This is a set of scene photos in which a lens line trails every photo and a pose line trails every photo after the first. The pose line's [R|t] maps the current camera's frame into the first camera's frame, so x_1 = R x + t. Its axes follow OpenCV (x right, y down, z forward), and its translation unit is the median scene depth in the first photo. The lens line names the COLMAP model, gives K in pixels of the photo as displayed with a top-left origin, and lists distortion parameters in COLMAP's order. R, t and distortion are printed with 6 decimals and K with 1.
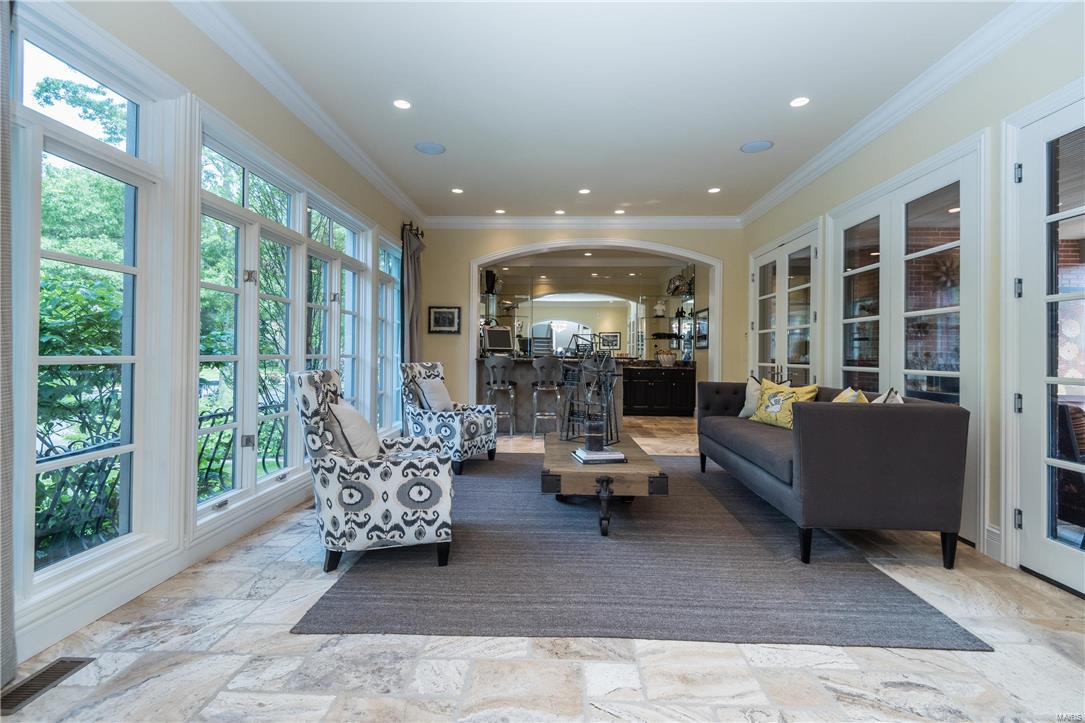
lens RADIAL K [[496.6, 0, 549.4], [0, 496.6, 345.7], [0, 0, 1]] dist [0.040604, -0.020848]
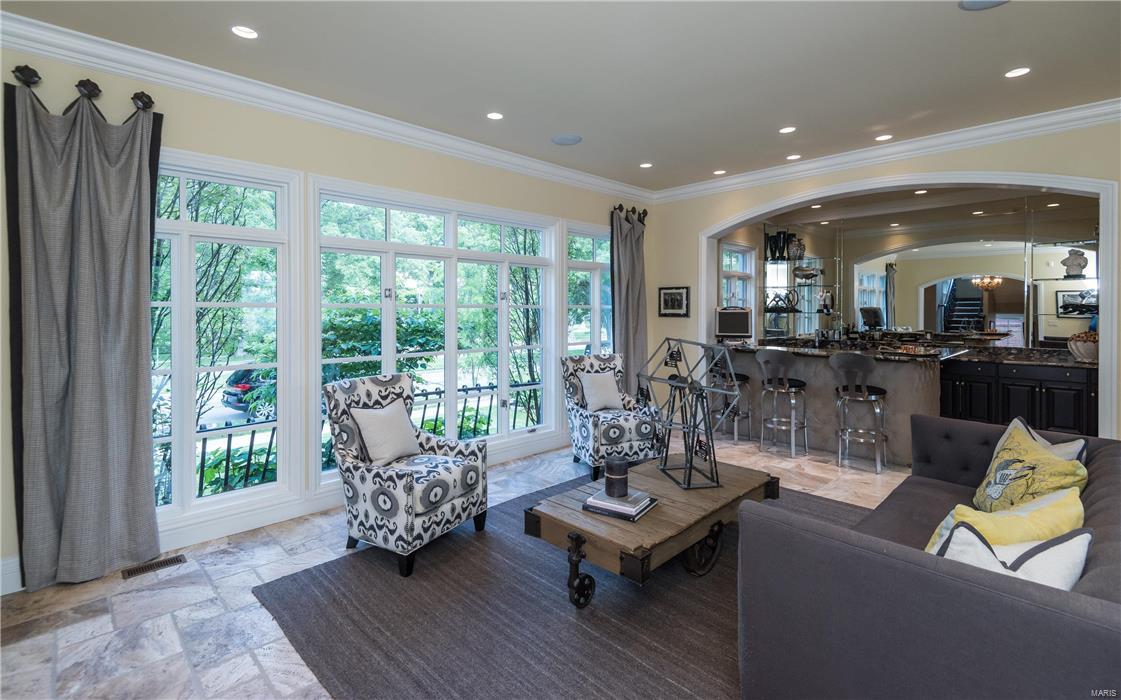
lens RADIAL K [[517.8, 0, 555.9], [0, 517.8, 310.9], [0, 0, 1]] dist [0.025308, -0.010984]
pose [[0.717574, -0.011824, -0.696381, 0.749066], [0.019679, 0.999801, 0.003302, -0.107892], [0.696204, -0.016073, 0.717664, 0.429814]]
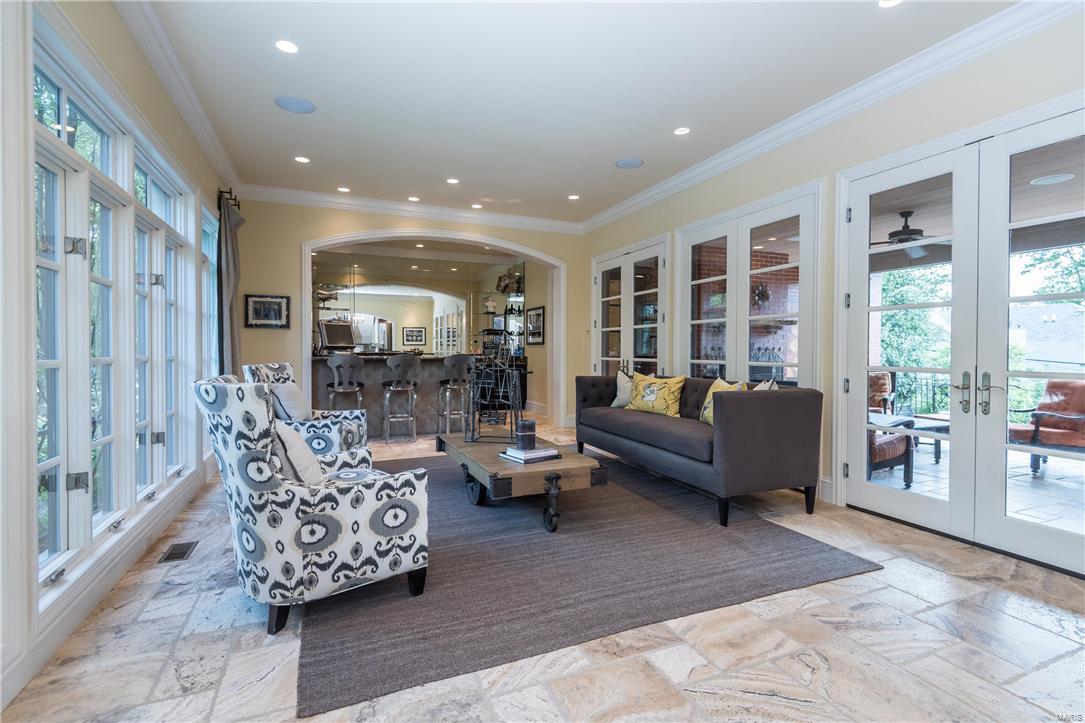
lens RADIAL K [[495.5, 0, 542.9], [0, 495.5, 351.5], [0, 0, 1]] dist [0.037970, -0.019414]
pose [[0.909226, -0.009930, 0.416184, -0.360210], [0.000696, 0.999750, 0.022332, -0.008247], [-0.416302, -0.020015, 0.909006, 0.111652]]
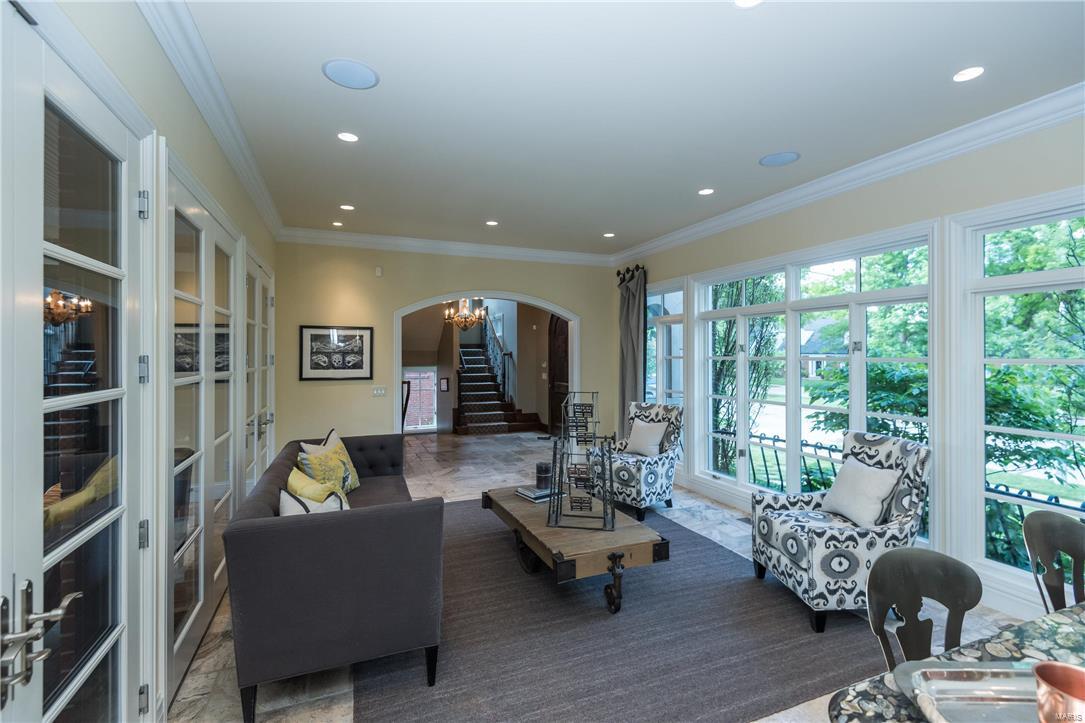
lens RADIAL K [[484.3, 0, 543.2], [0, 484.3, 351.1], [0, 0, 1]] dist [-0.000124, -0.018900]
pose [[-0.914342, -0.009772, -0.404826, 0.699277], [-0.001746, 0.999795, -0.020191, -0.120351], [0.404940, -0.017754, -0.914171, 2.553645]]
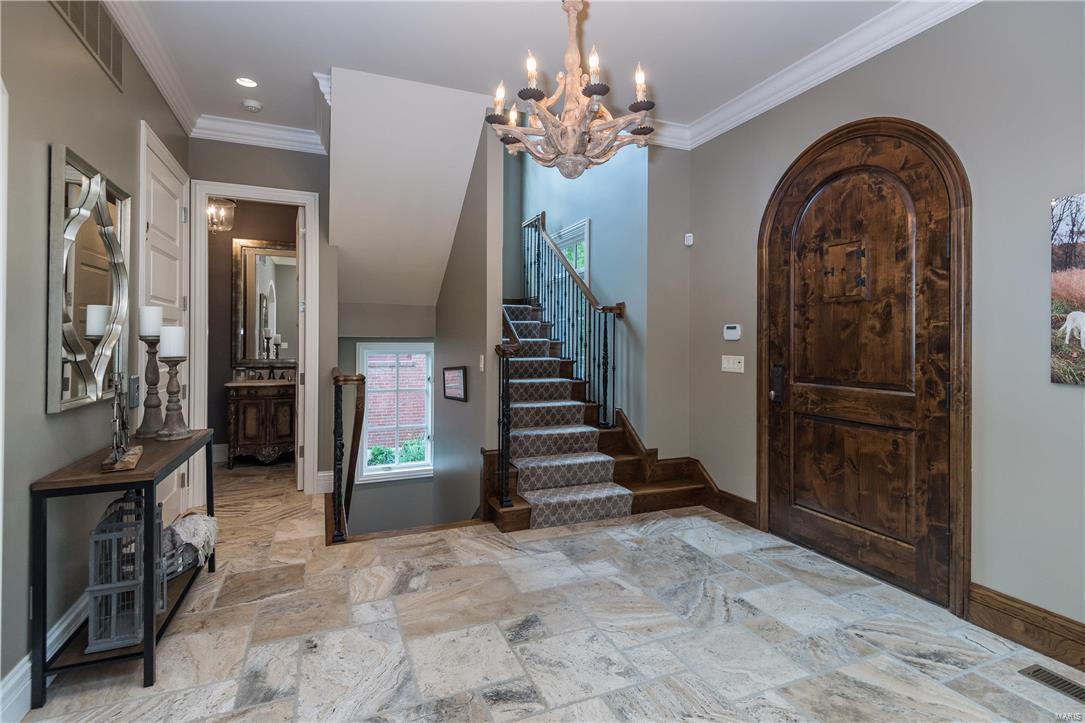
lens RADIAL K [[512.2, 0, 541.2], [0, 512.2, 339.7], [0, 0, 1]] dist [0.035644, -0.021967]
pose [[-0.908609, -0.014494, -0.417397, 0.309709], [-0.008124, 0.999822, -0.017033, -0.046395], [0.417569, -0.012085, -0.908565, 0.378281]]
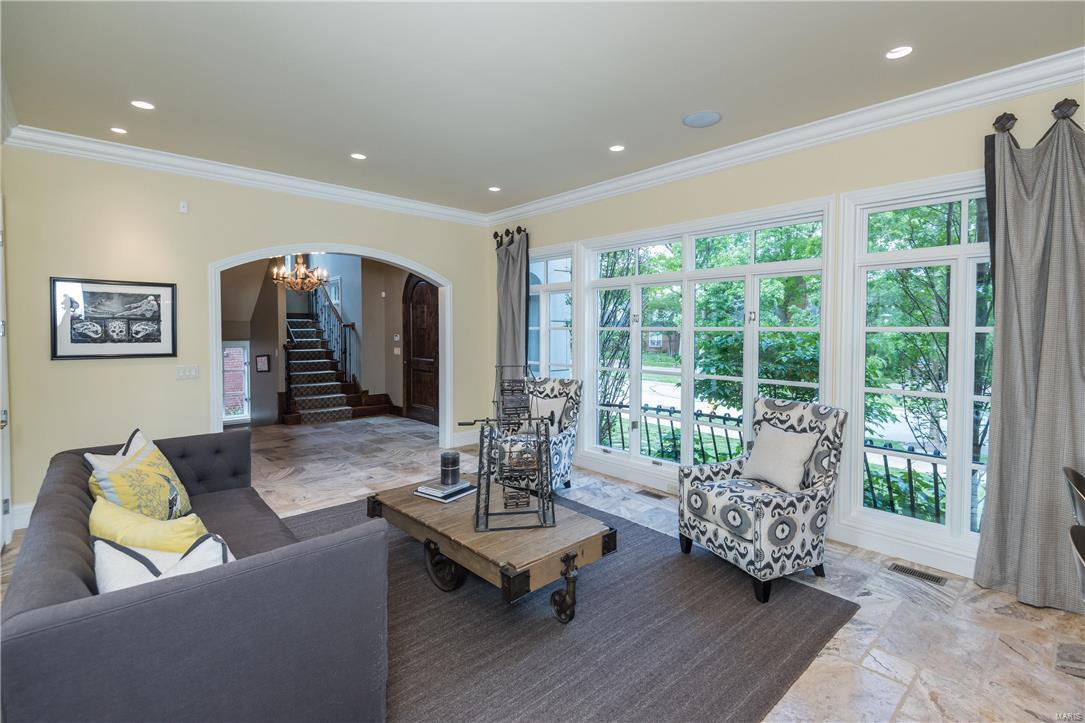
lens RADIAL K [[500.4, 0, 553.2], [0, 500.4, 344.2], [0, 0, 1]] dist [0.011896, -0.020886]
pose [[-0.708912, 0.010388, -0.705220, 0.794991], [-0.000426, 0.999885, 0.015157, -0.101430], [0.705297, 0.011046, -0.708826, 2.269850]]
